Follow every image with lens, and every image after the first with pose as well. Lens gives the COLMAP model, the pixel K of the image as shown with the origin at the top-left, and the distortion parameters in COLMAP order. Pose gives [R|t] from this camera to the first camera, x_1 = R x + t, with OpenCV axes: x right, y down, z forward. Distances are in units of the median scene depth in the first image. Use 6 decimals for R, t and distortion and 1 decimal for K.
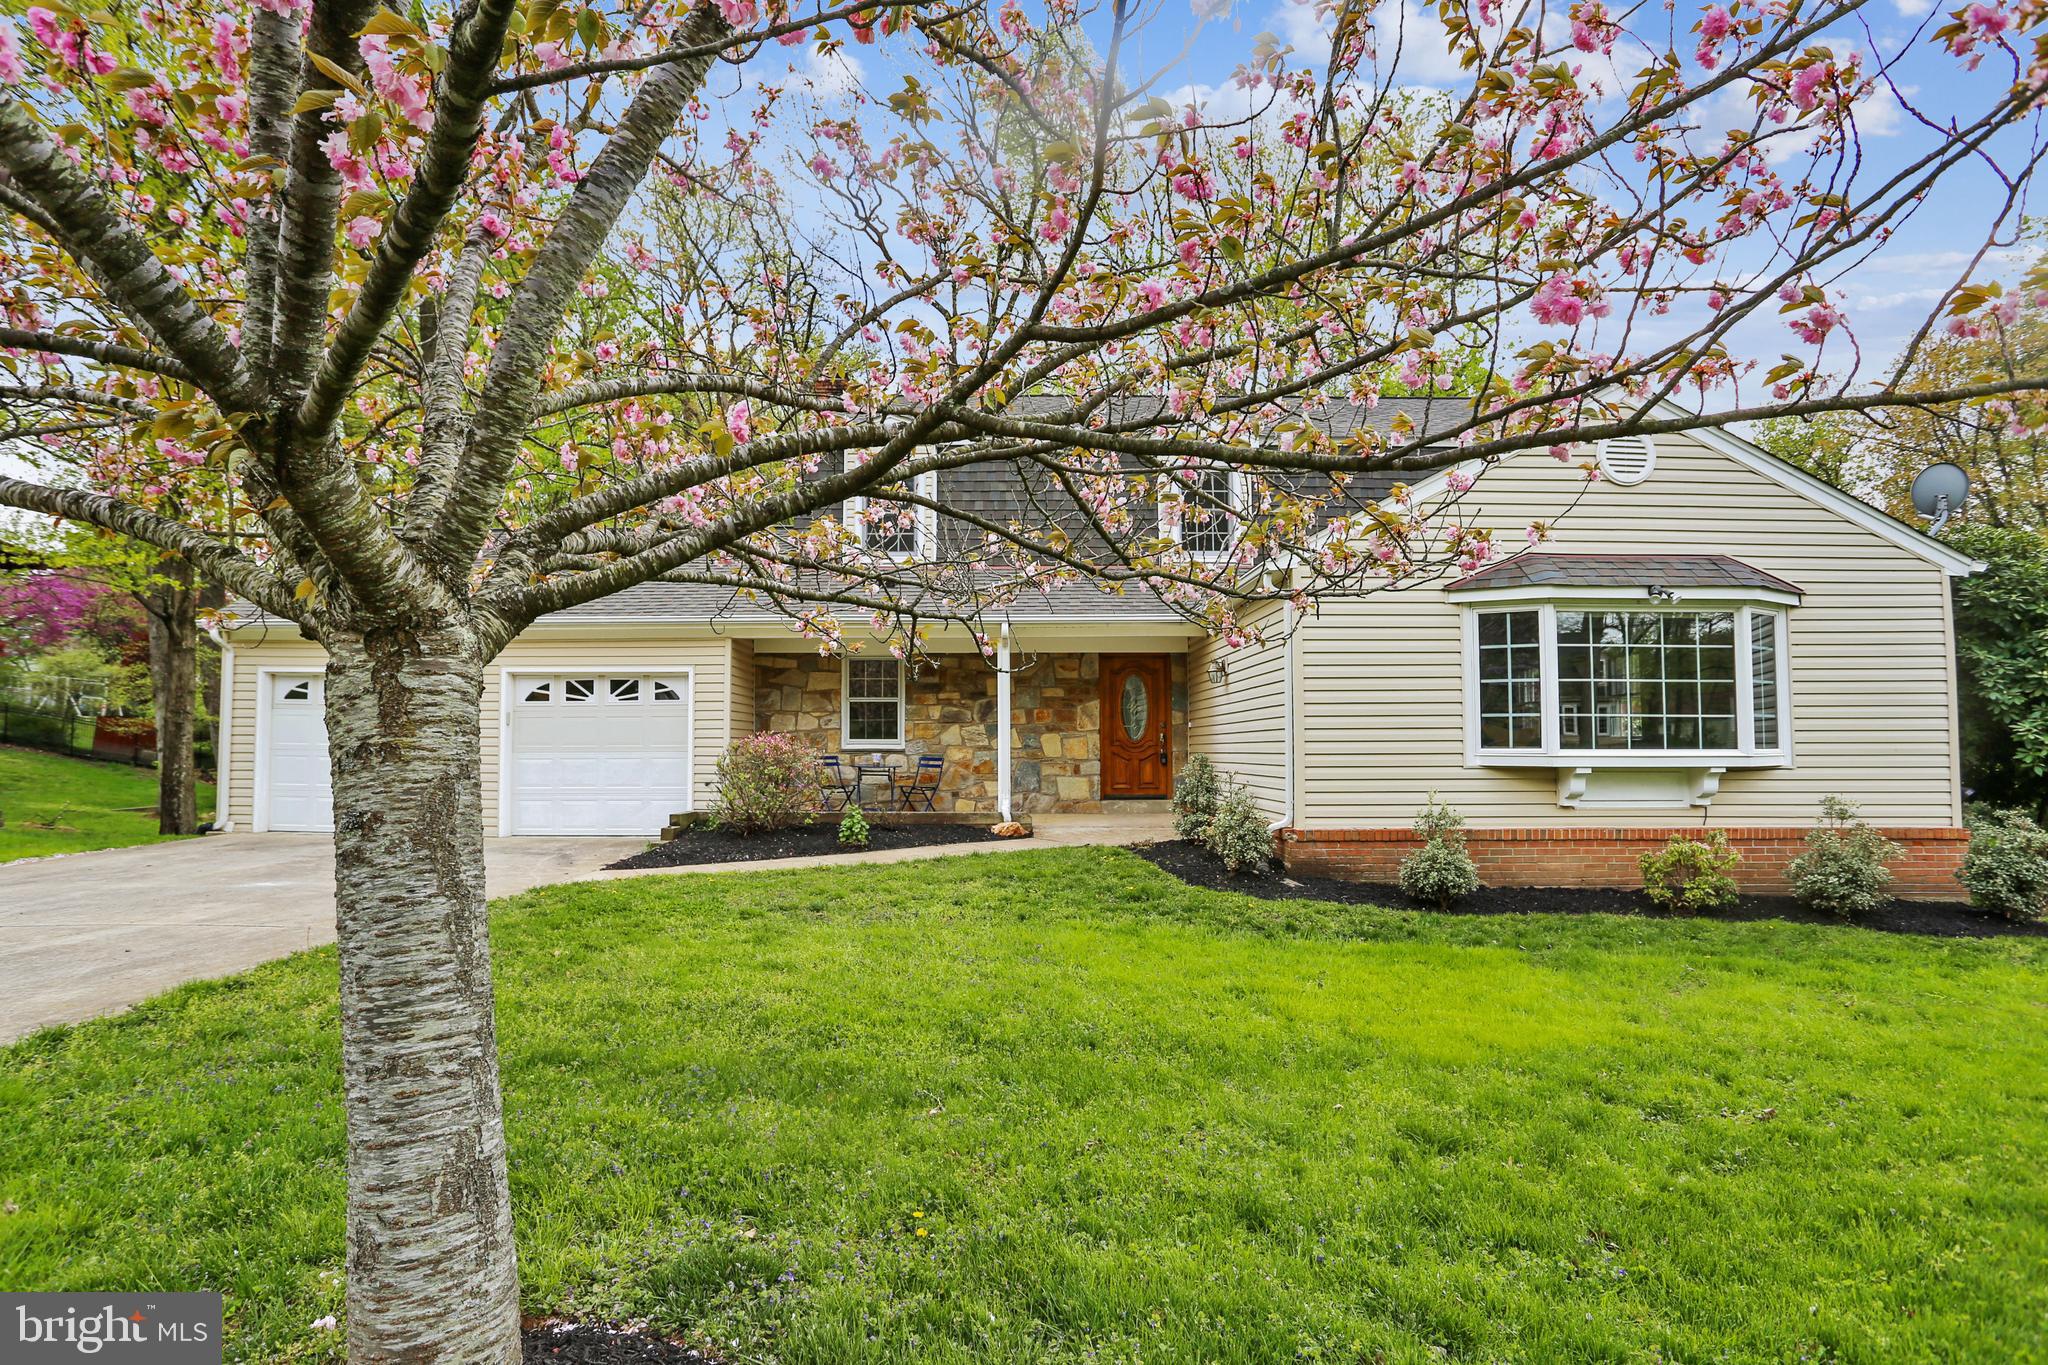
lens RADIAL K [[943.8, 0, 1013.6], [0, 943.8, 724.7], [0, 0, 1]] dist [-0.000889, 0.000024]
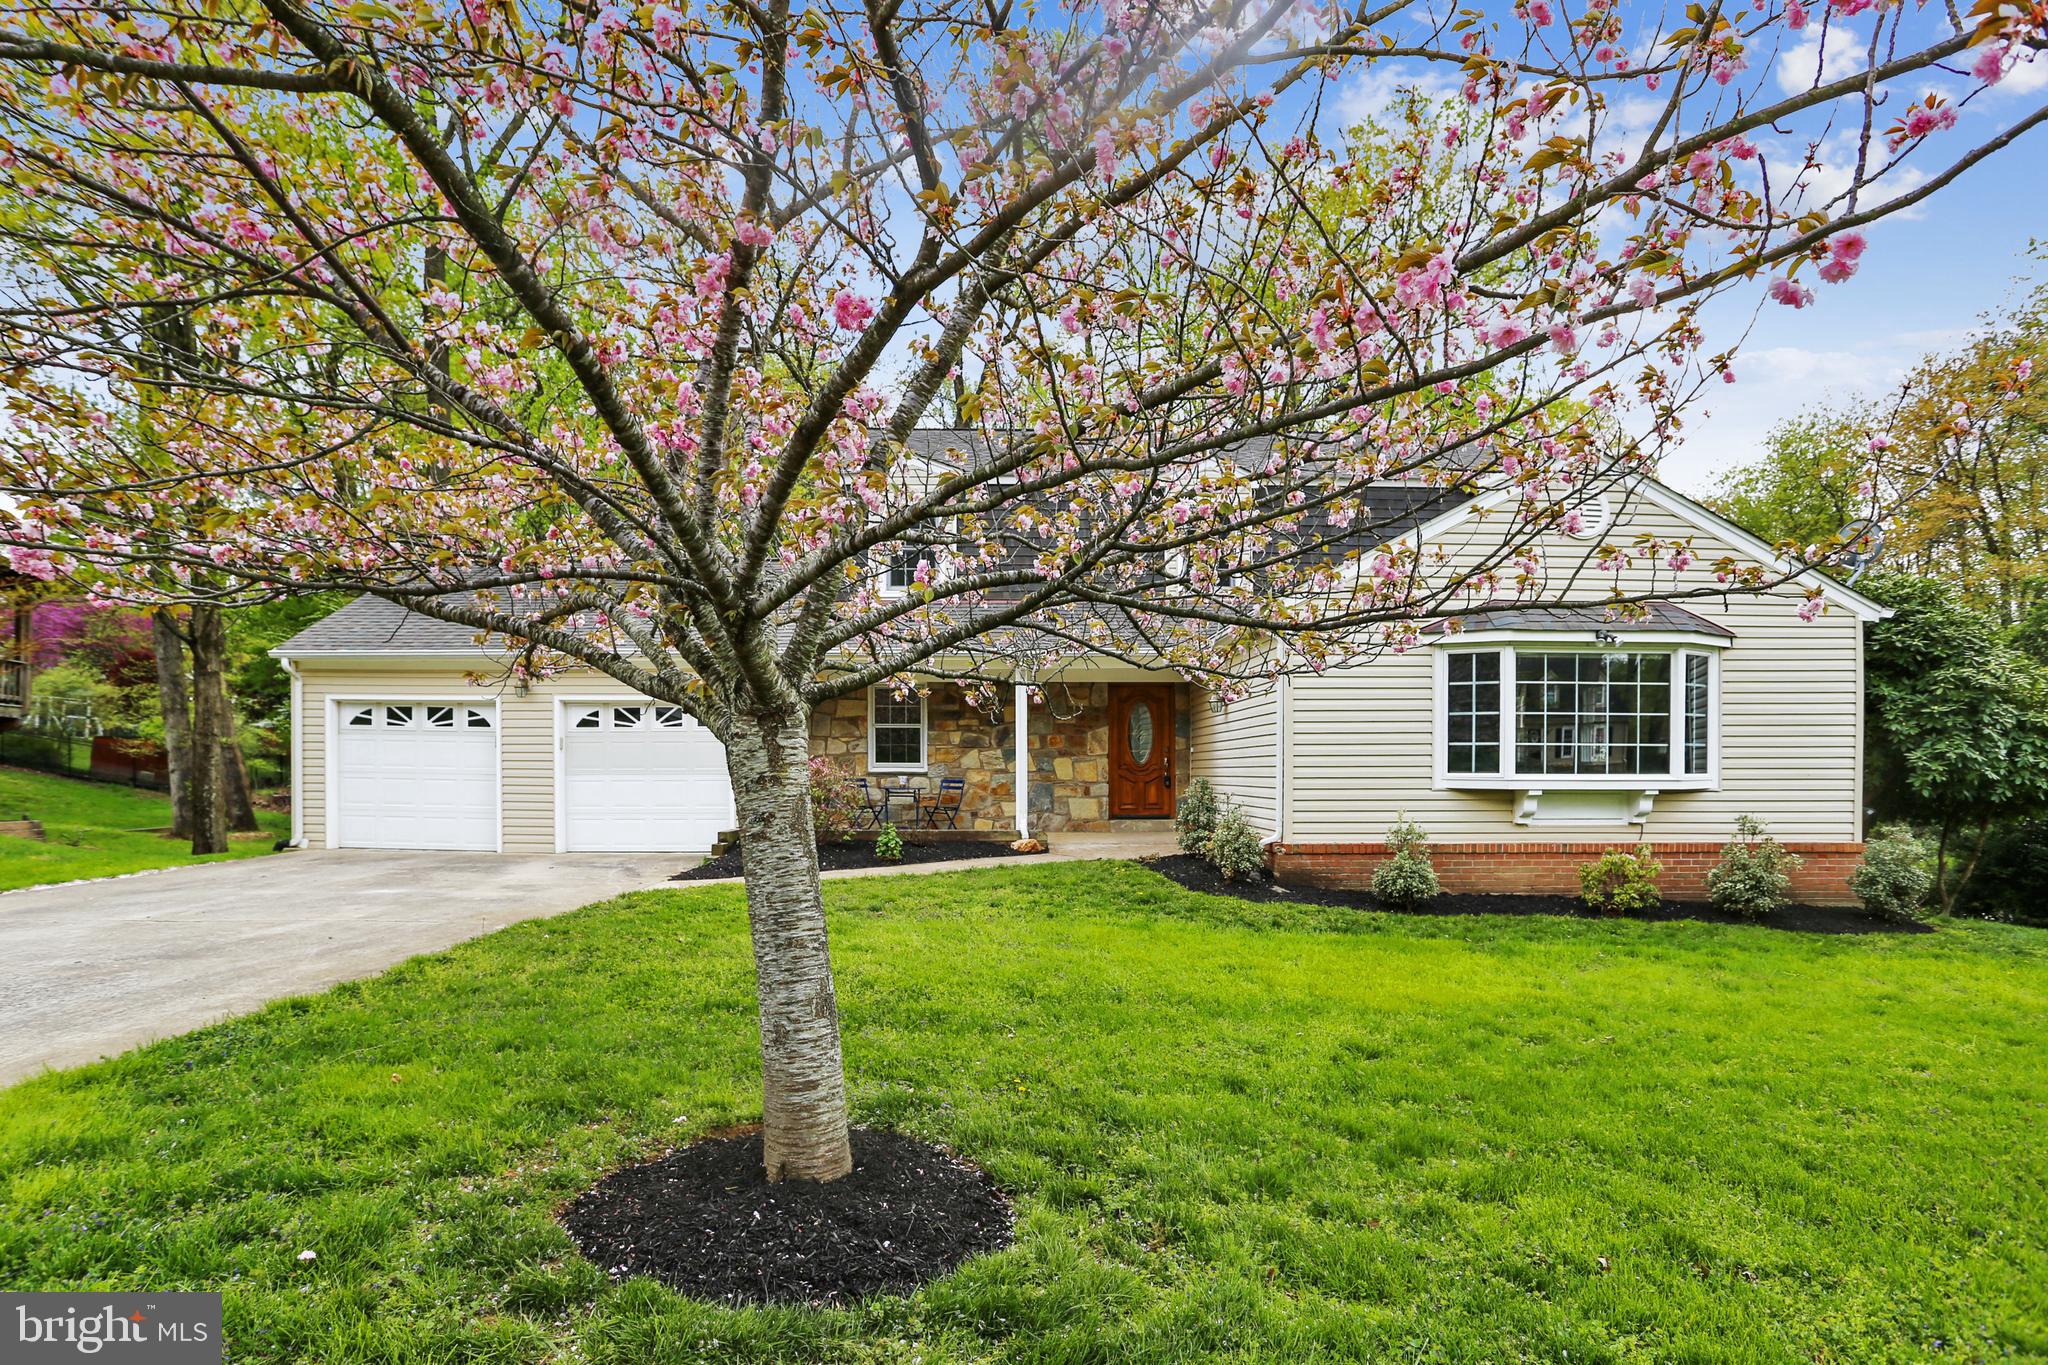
lens RADIAL K [[954.5, 0, 1029.3], [0, 954.5, 803.3], [0, 0, 1]] dist [-0.001406, -0.000136]
pose [[0.999833, 0.000826, 0.018271, -0.030877], [-0.001917, 0.998212, 0.059745, -0.006454], [-0.018189, -0.059770, 0.998046, -0.144781]]
